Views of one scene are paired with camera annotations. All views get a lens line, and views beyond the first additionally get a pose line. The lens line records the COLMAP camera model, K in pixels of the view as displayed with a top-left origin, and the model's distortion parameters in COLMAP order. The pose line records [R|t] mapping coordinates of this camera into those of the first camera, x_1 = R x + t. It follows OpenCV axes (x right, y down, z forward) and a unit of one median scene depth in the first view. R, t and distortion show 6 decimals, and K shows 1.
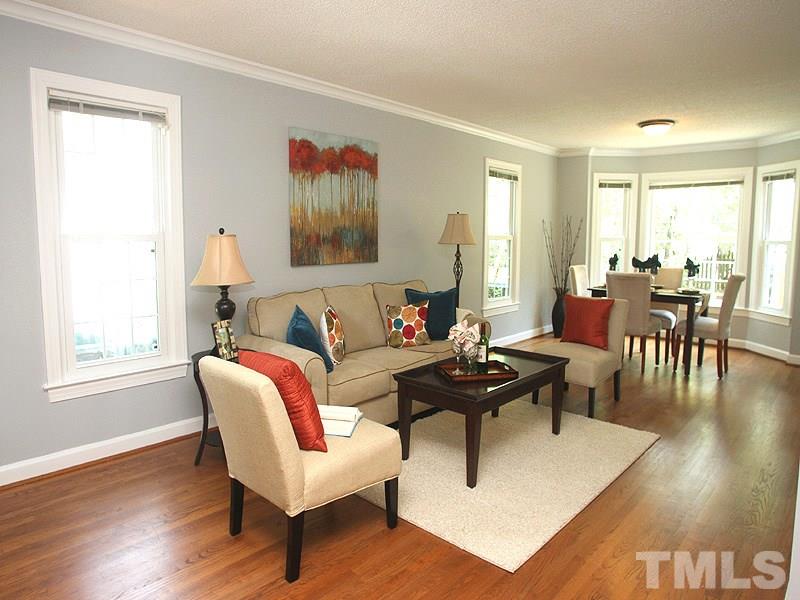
lens RADIAL K [[562.8, 0, 400.0], [0, 562.8, 300.0], [0, 0, 1]] dist [-0.103012, 0.111480]
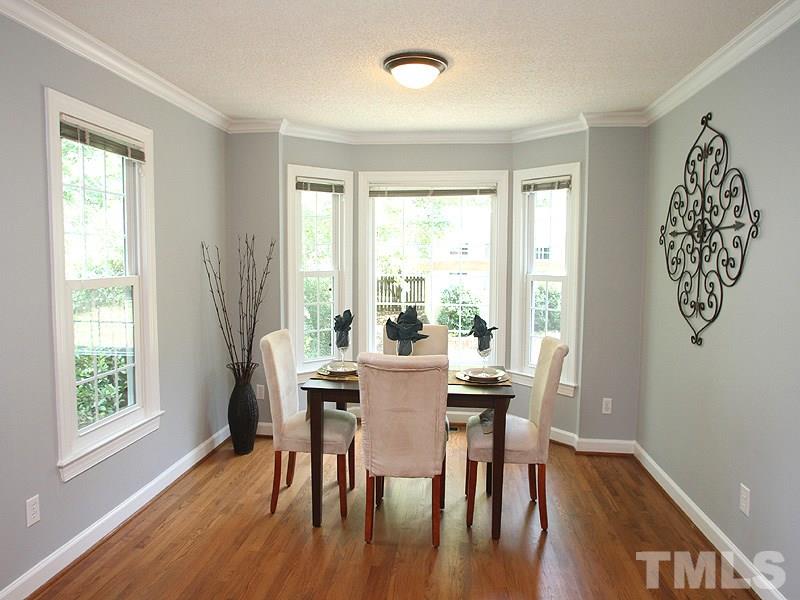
lens RADIAL K [[562.8, 0, 400.0], [0, 562.8, 300.0], [0, 0, 1]] dist [-0.103012, 0.111480]
pose [[0.836401, -0.040954, 0.546586, 0.130077], [0.060106, 0.998044, -0.017195, -0.073087], [-0.544813, 0.047235, 0.837226, 0.486886]]
